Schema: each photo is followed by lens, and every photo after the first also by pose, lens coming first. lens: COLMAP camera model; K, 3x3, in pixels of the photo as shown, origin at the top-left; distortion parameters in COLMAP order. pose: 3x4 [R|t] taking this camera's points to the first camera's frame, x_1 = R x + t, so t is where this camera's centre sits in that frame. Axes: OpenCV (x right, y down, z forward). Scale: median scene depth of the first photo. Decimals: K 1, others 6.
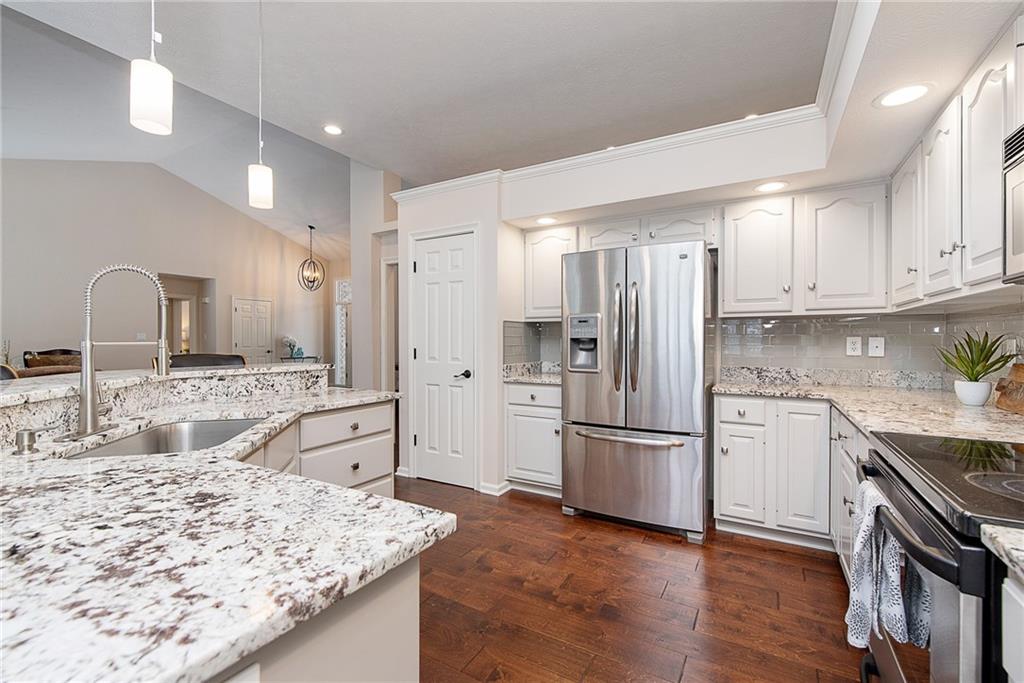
lens RADIAL K [[446.3, 0, 515.5], [0, 446.3, 357.3], [0, 0, 1]] dist [0.000553, -0.000002]
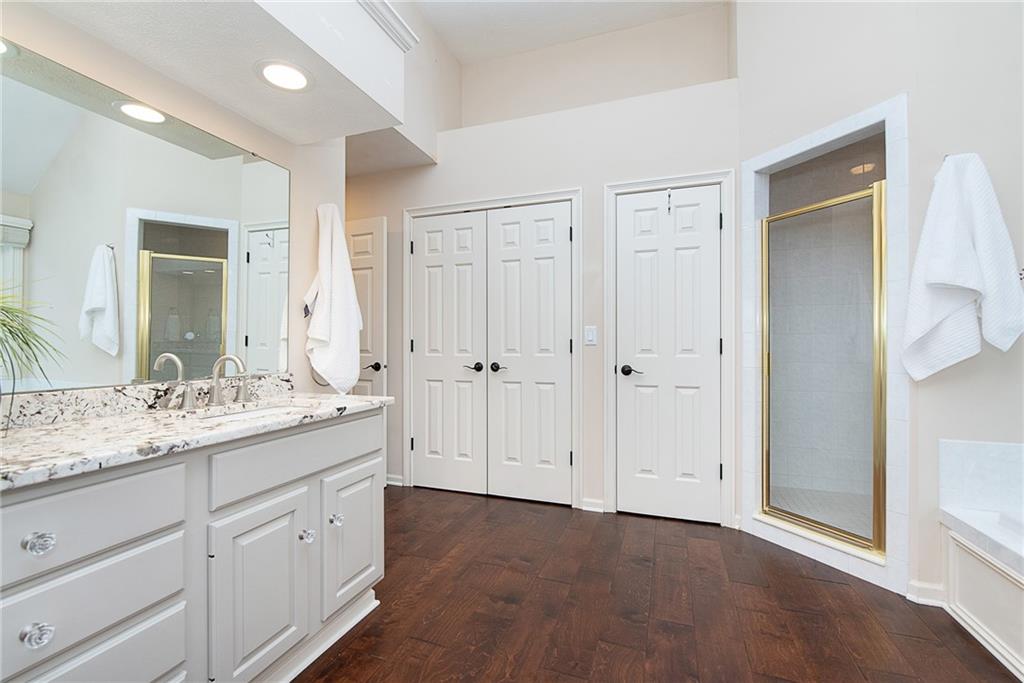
lens RADIAL K [[441.4, 0, 512.0], [0, 441.4, 341.5], [0, 0, 1]] dist [-0.010448, -0.000005]
pose [[0.983639, -0.012500, 0.179716, -0.191202], [0.014853, 0.999821, -0.011752, -0.003247], [-0.179537, 0.014229, 0.983648, 0.110606]]
